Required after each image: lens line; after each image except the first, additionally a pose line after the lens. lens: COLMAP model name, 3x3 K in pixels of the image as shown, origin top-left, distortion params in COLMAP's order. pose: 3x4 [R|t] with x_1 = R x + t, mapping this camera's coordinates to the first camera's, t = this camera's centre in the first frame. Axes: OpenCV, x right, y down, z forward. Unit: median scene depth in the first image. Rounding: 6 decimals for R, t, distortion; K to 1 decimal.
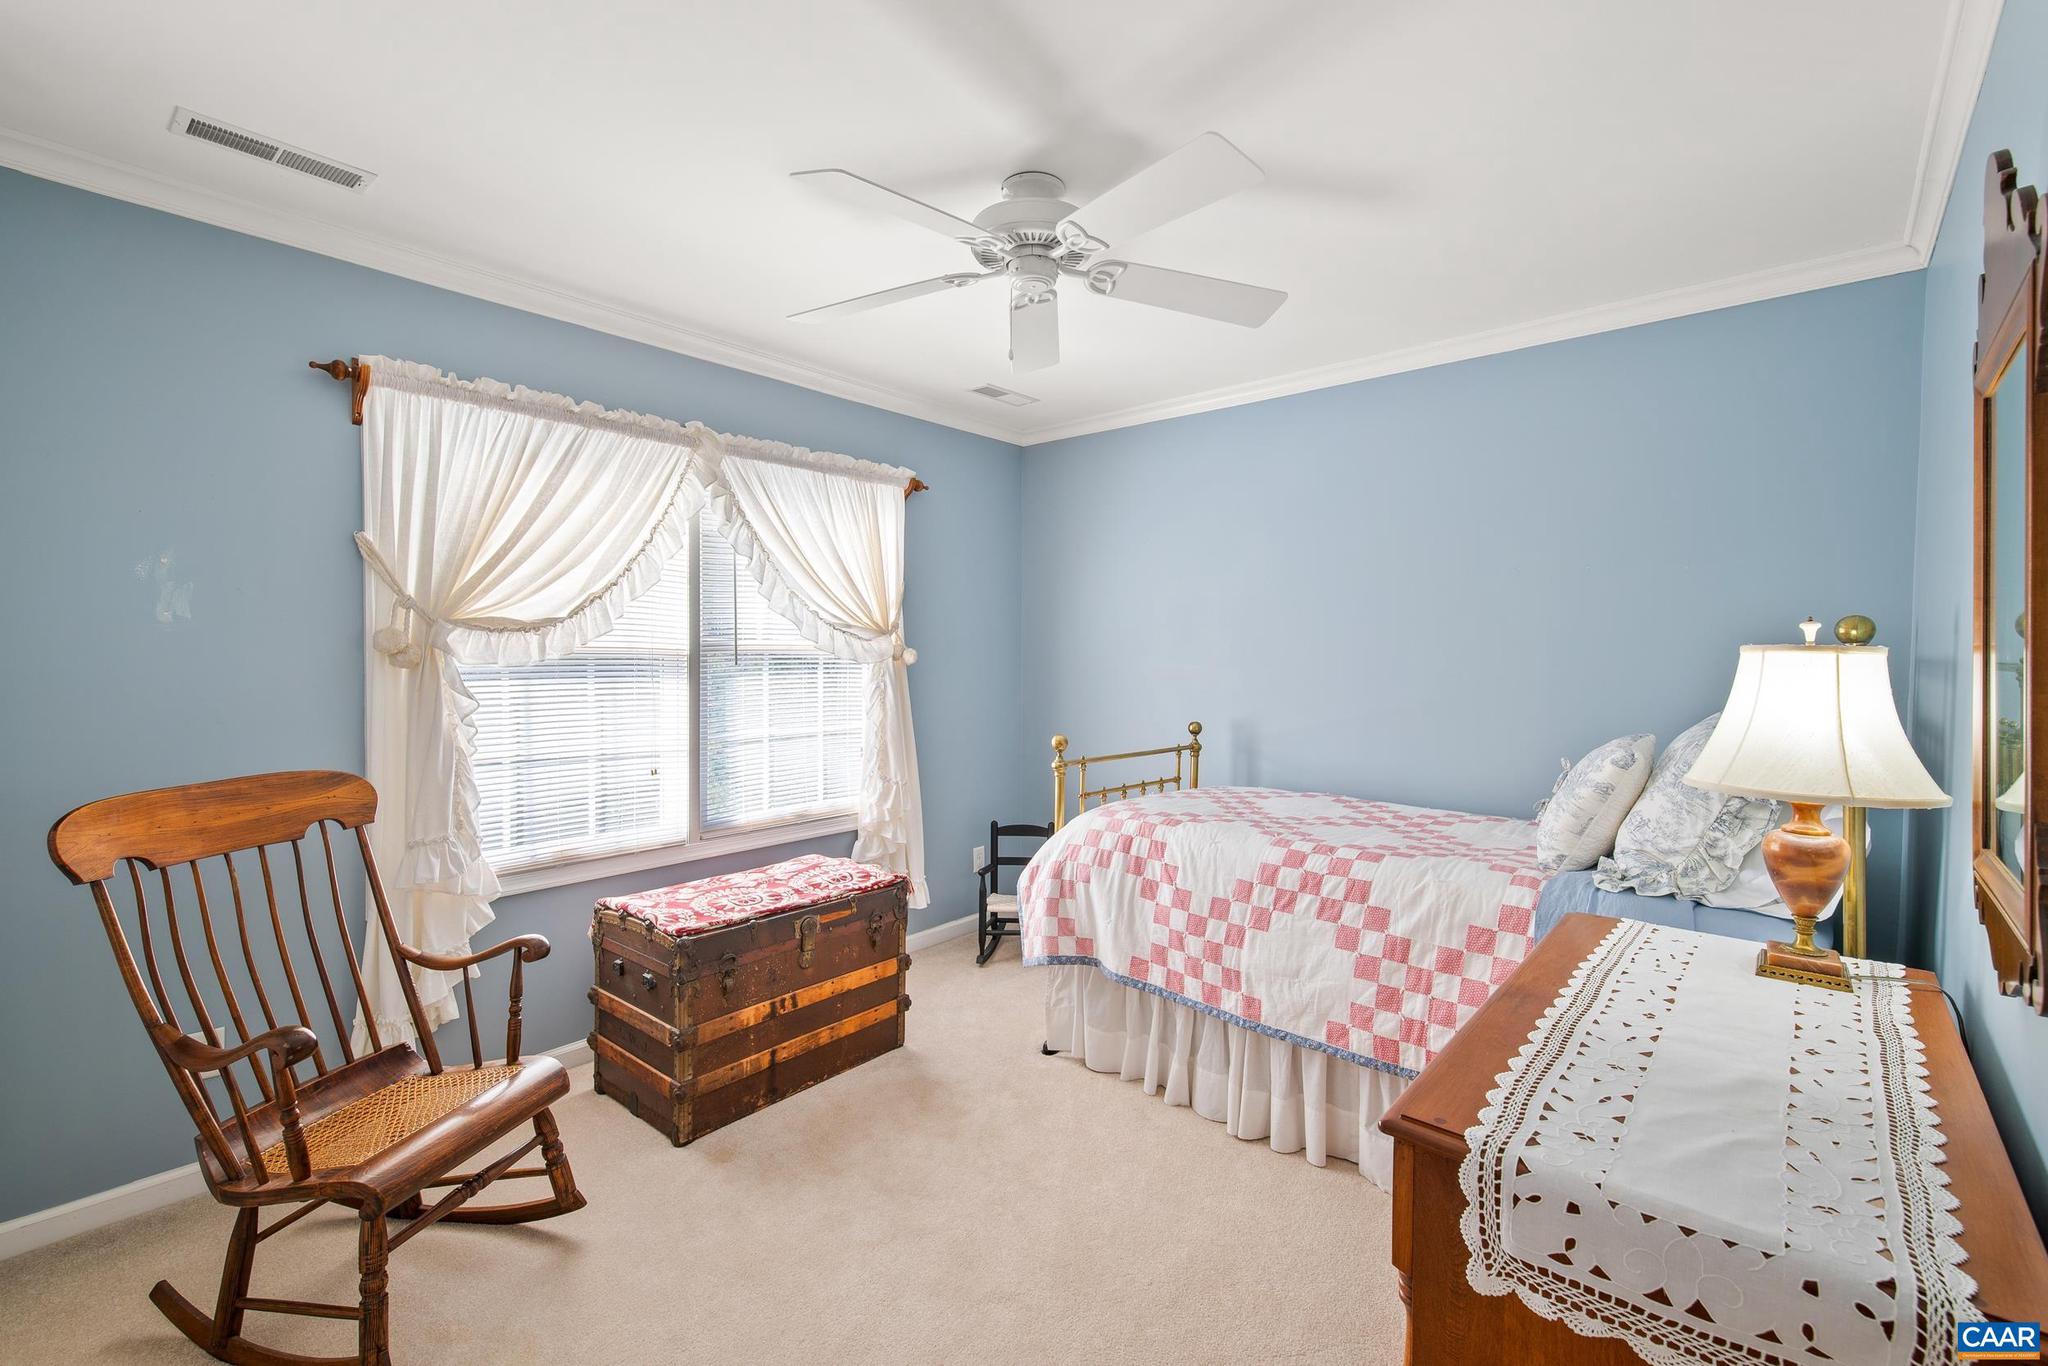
lens RADIAL K [[872.9, 0, 1014.8], [0, 872.9, 657.6], [0, 0, 1]] dist [0.043241, -0.020739]
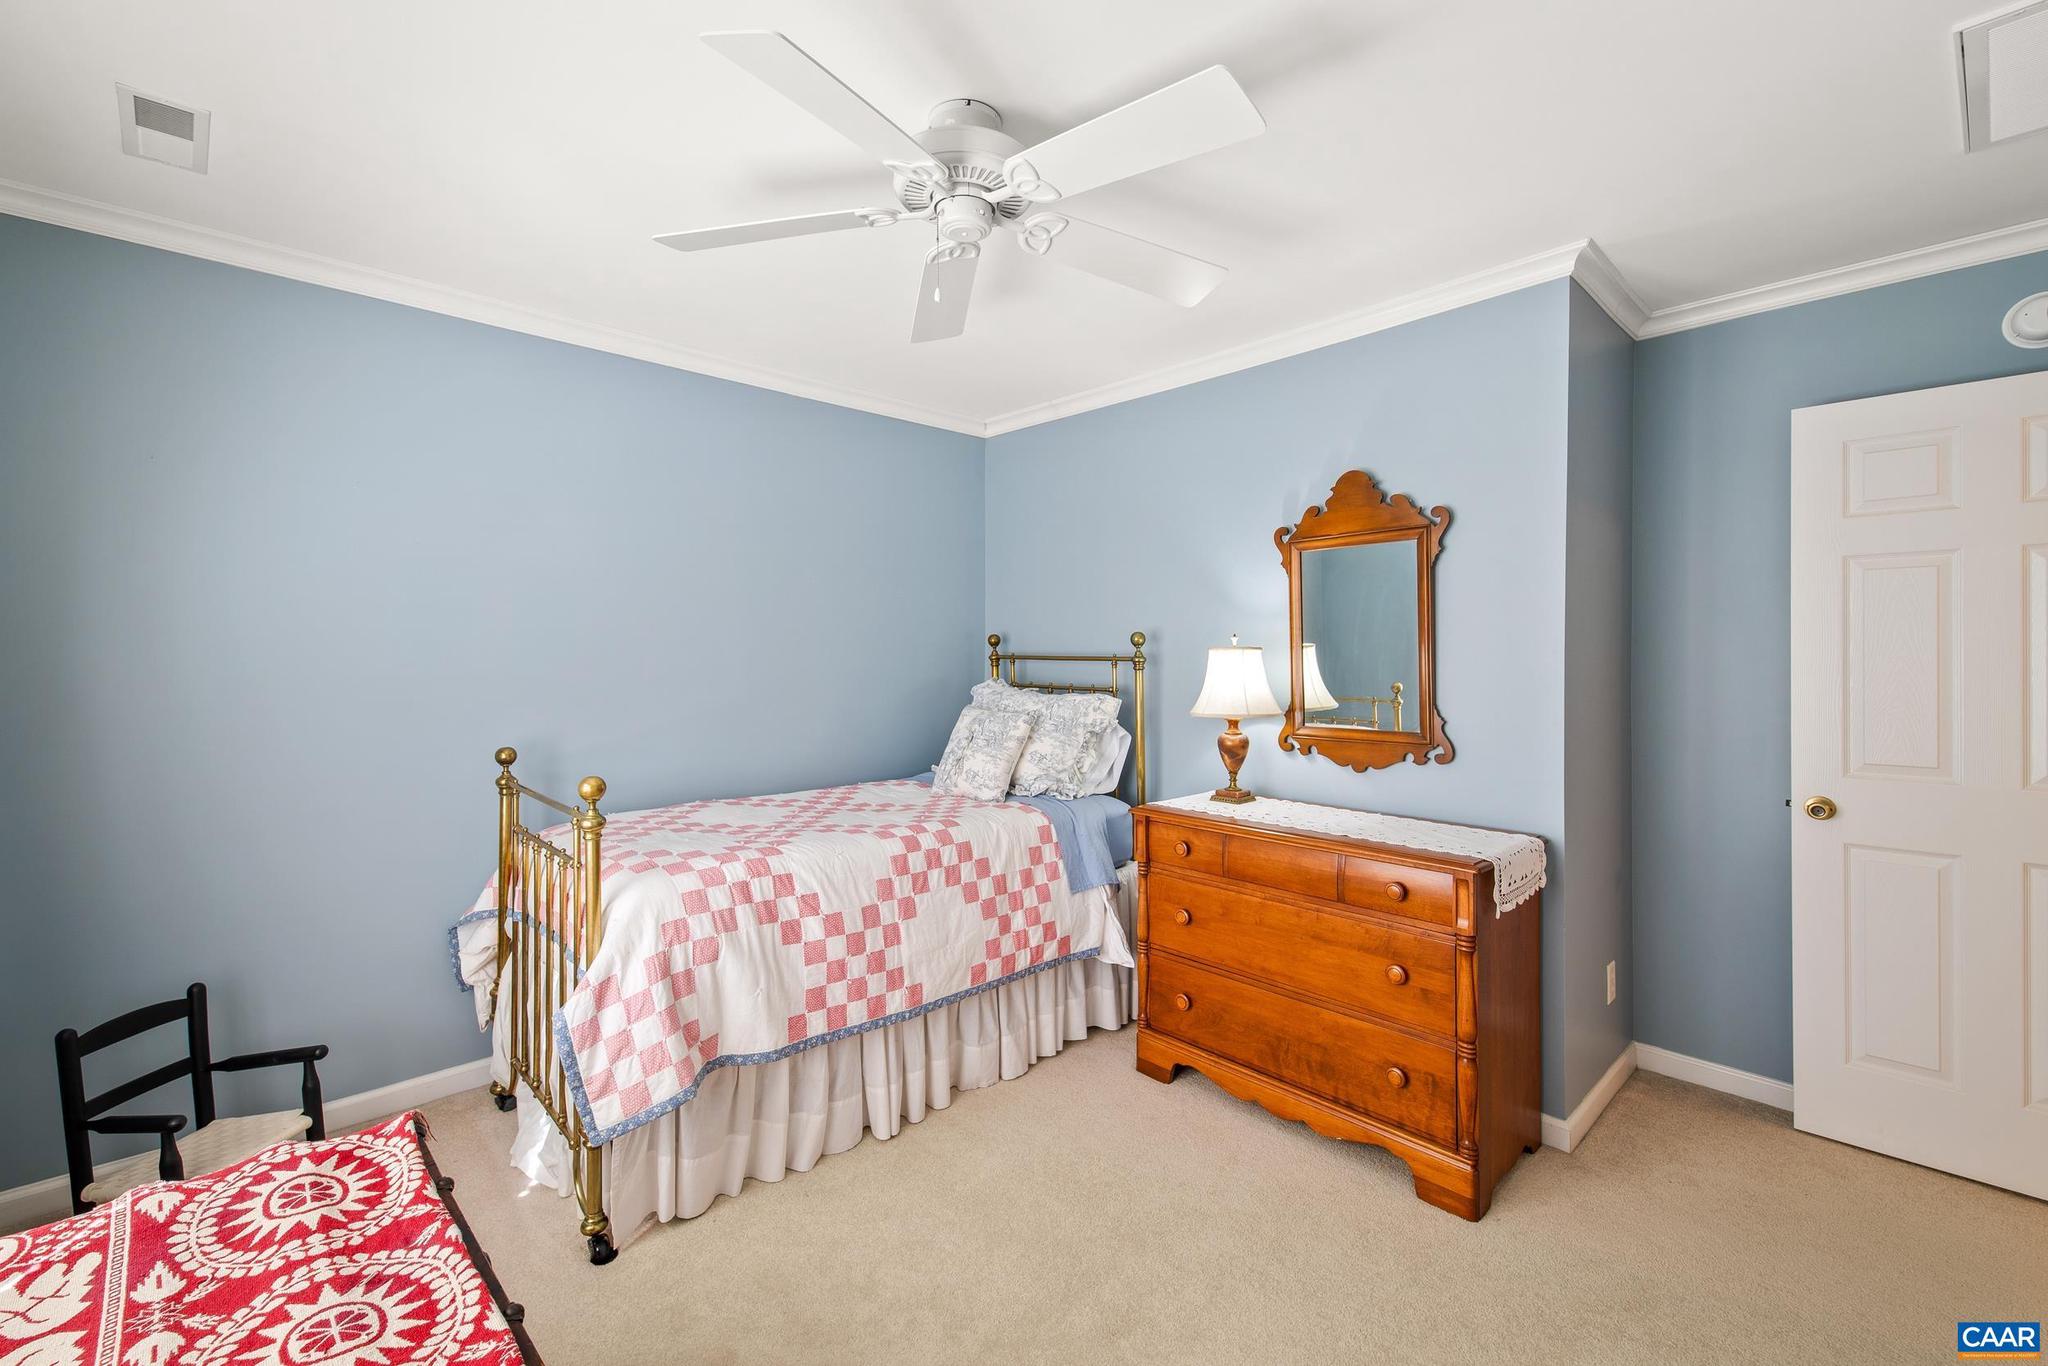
lens RADIAL K [[888.0, 0, 1018.8], [0, 888.0, 640.2], [0, 0, 1]] dist [0.044490, -0.021057]
pose [[0.087962, 0.005626, 0.996108, -0.746715], [0.006702, 0.999958, -0.006240, -0.012963], [-0.996101, 0.007225, 0.087921, 0.754932]]
